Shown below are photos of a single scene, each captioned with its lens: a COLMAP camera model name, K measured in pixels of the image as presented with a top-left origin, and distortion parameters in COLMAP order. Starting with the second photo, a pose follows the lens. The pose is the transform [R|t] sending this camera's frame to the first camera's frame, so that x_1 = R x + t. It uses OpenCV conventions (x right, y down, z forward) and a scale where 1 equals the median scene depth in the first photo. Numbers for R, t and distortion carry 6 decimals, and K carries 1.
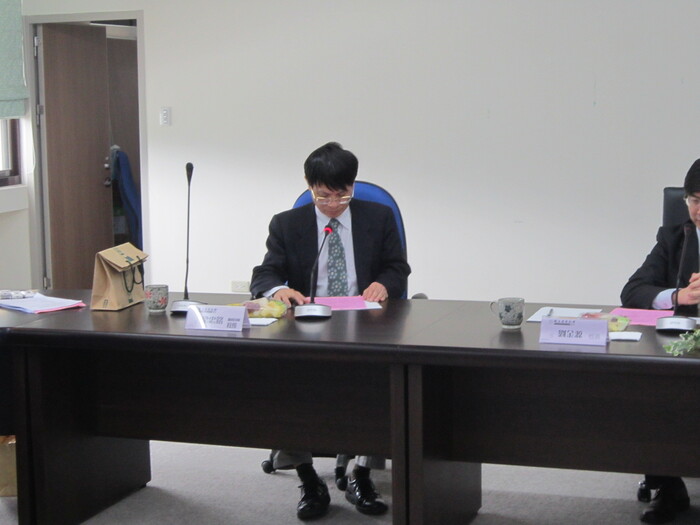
lens RADIAL K [[1358.7, 0, 355.9], [0, 1358.7, 260.6], [0, 0, 1]] dist [-0.144580, 0.000000]
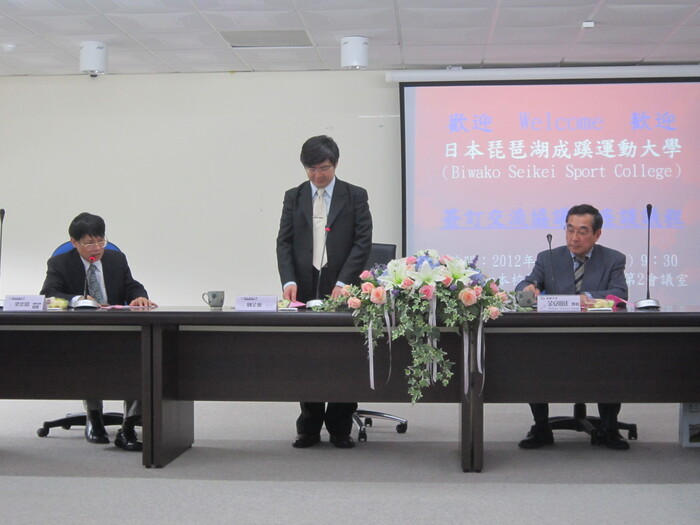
lens RADIAL K [[1185.4, 0, 343.6], [0, 1185.4, 260.6], [0, 0, 1]] dist [-0.103590, 0.000000]
pose [[0.968157, 0.016063, 0.249828, -0.078262], [0.016389, 0.991732, -0.127278, 0.152185], [-0.249806, 0.127319, 0.959889, -0.332873]]
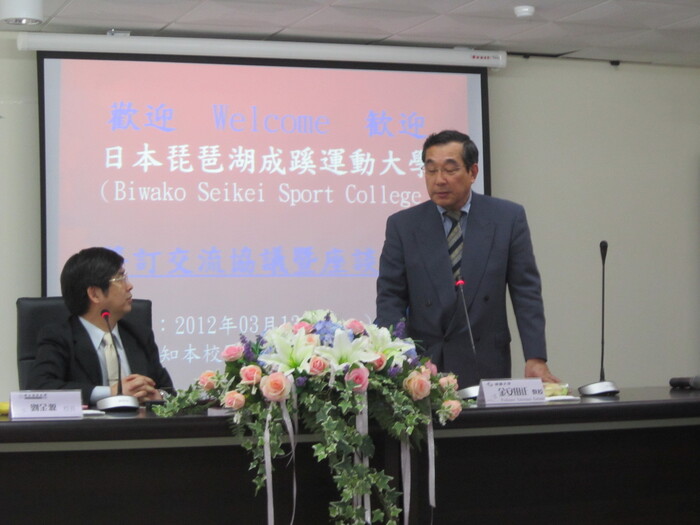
lens RADIAL K [[1603.9, 0, 347.9], [0, 1603.9, 236.9], [0, 0, 1]] dist [-0.232457, 0.000000]
pose [[0.770878, 0.041207, 0.635648, -0.316605], [0.077706, 0.984369, -0.158051, 0.105647], [-0.632225, 0.171231, 0.755626, 0.010216]]
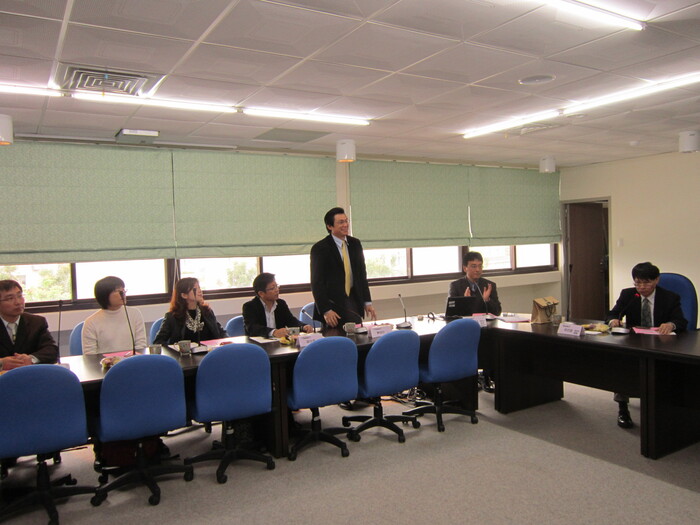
lens RADIAL K [[570.2, 0, 349.9], [0, 570.2, 263.0], [0, 0, 1]] dist [-0.040206, 0.013724]
pose [[0.764462, 0.013610, -0.644525, 0.216116], [-0.056327, 0.997364, -0.045747, -0.006322], [0.642203, 0.071276, 0.763214, -0.014681]]
